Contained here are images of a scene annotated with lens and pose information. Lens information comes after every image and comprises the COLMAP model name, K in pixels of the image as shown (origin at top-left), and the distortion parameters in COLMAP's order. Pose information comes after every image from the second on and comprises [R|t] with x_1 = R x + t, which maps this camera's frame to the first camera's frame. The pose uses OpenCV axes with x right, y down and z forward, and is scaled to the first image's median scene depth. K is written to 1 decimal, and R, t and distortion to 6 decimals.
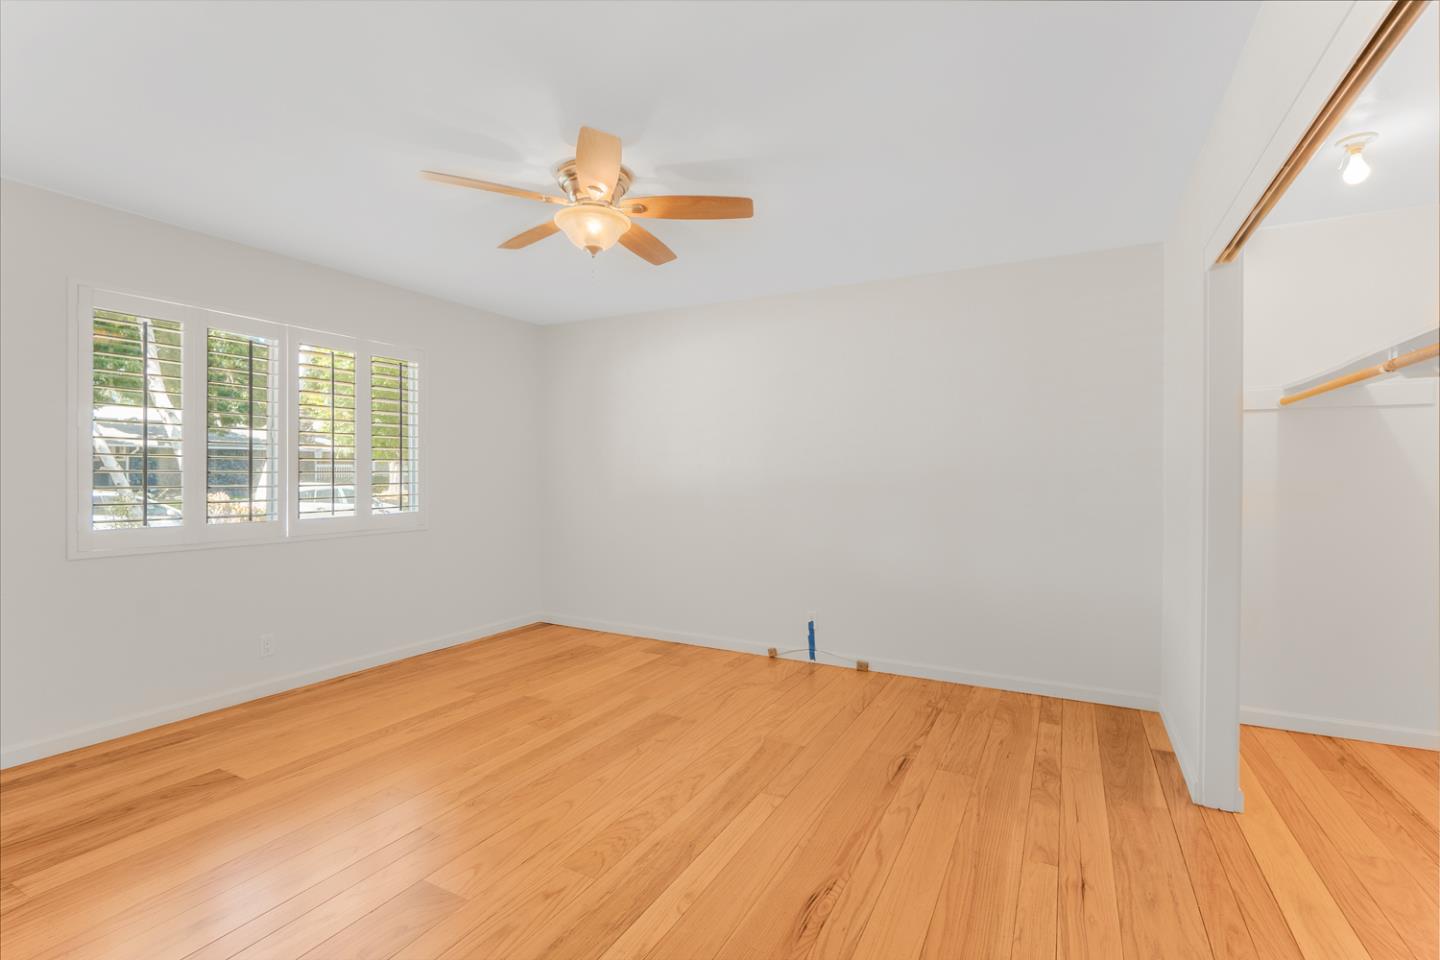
lens RADIAL K [[658.7, 0, 721.1], [0, 658.7, 475.0], [0, 0, 1]] dist [-0.002623, -0.000116]
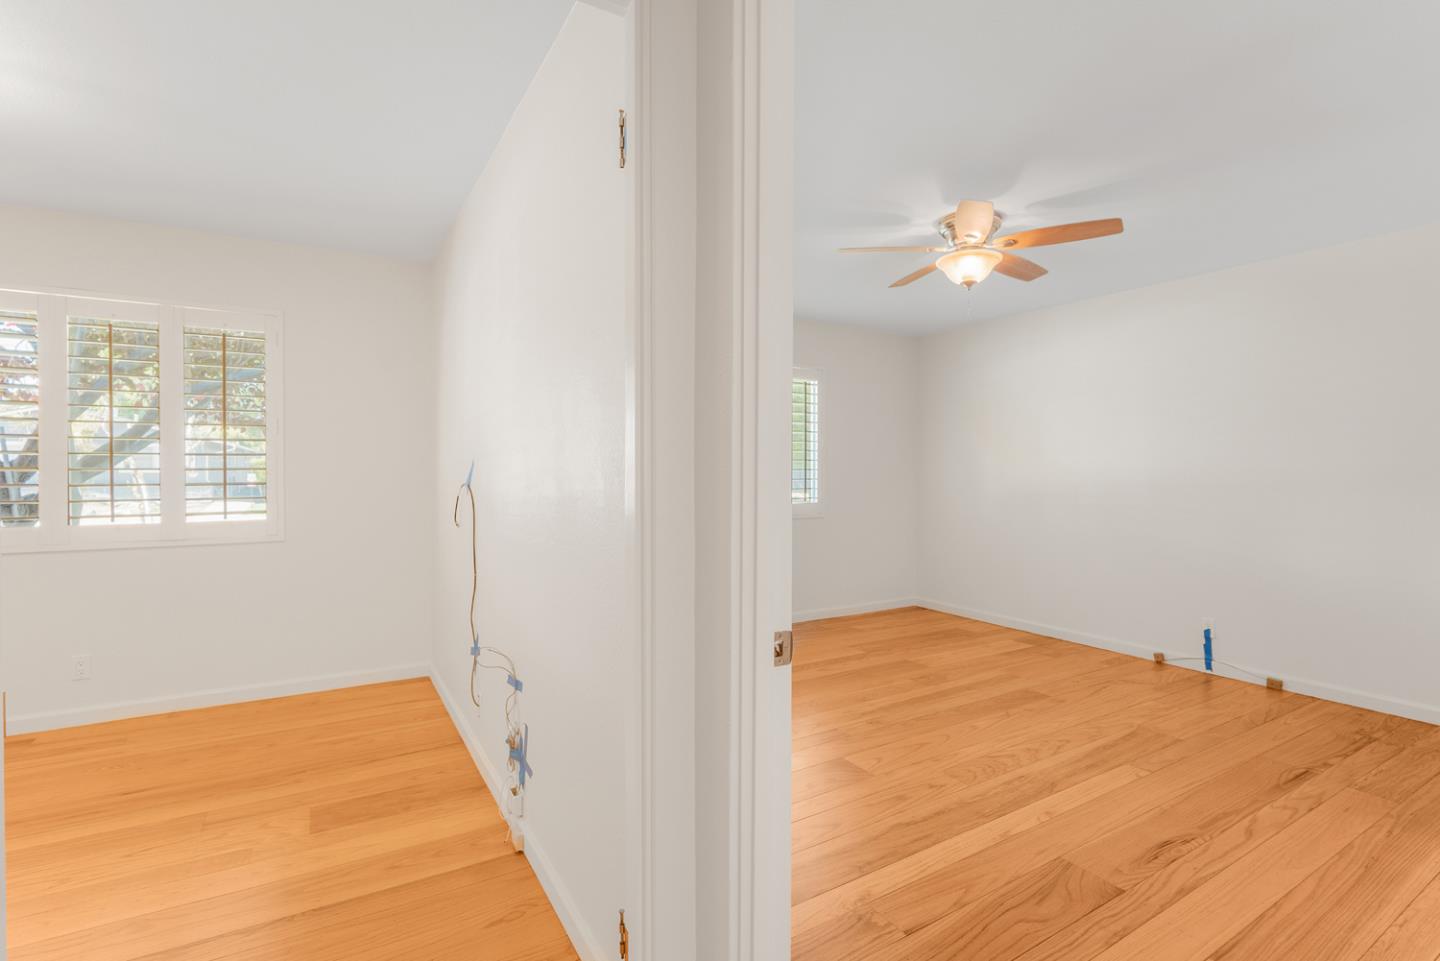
lens RADIAL K [[658.7, 0, 731.1], [0, 658.7, 478.2], [0, 0, 1]] dist [-0.002623, -0.000116]
pose [[0.861980, 0.006179, -0.506904, 0.041190], [-0.001858, 0.999958, 0.009030, -0.000730], [0.506939, -0.006841, 0.861955, -0.249507]]
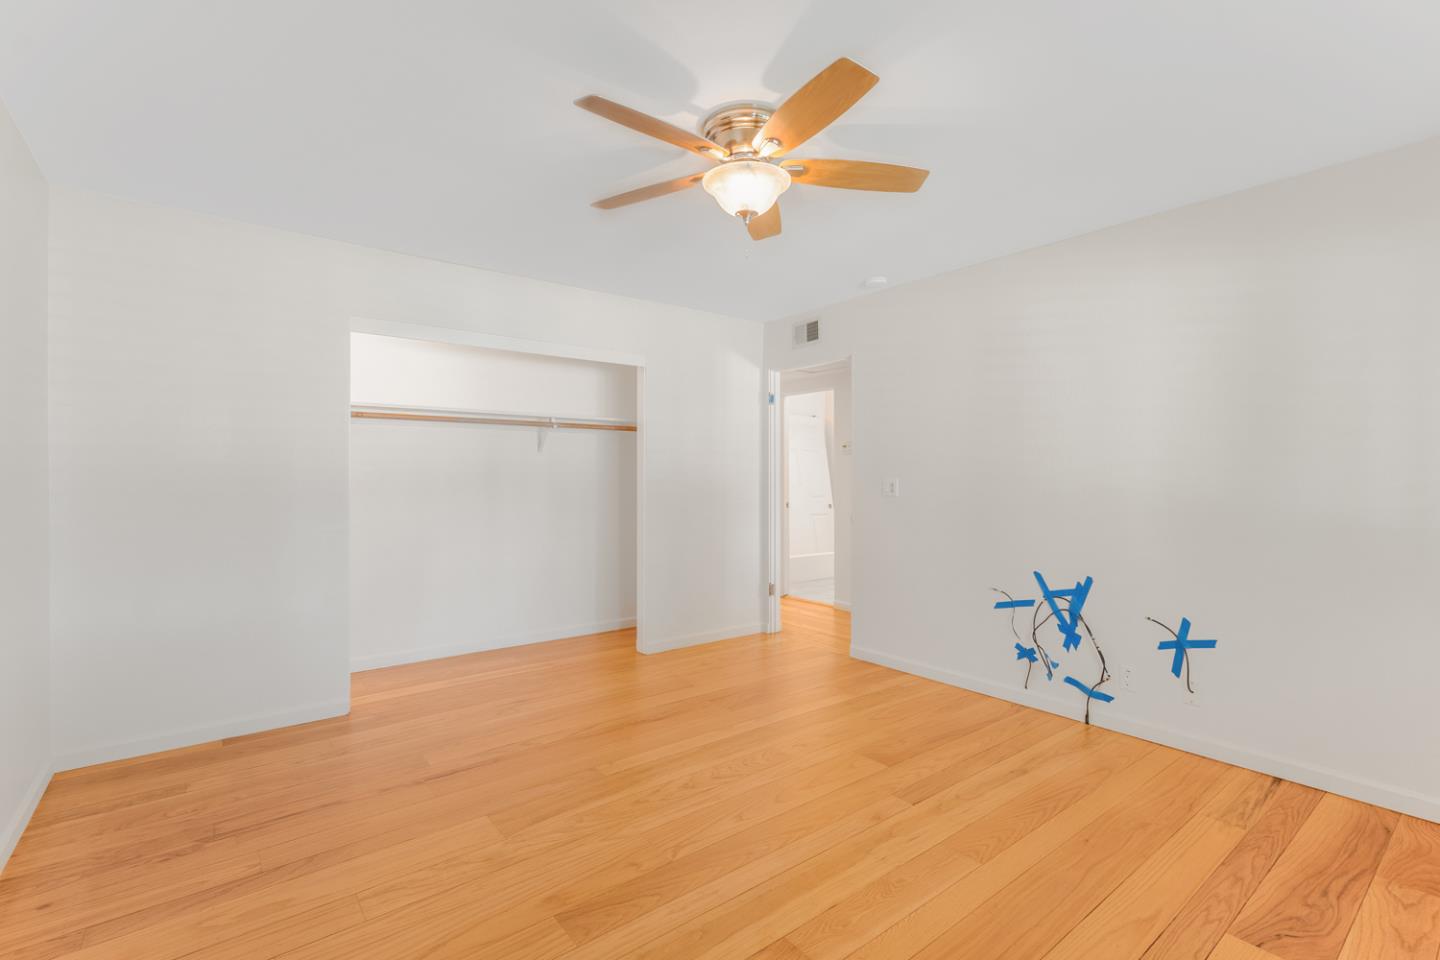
lens RADIAL K [[658.7, 0, 718.3], [0, 658.7, 479.5], [0, 0, 1]] dist [-0.002623, -0.000116]
pose [[-0.912763, -0.003344, 0.408476, -0.499941], [-0.000854, 0.999980, 0.006279, -0.004665], [-0.408489, 0.005383, -0.912747, 1.752877]]
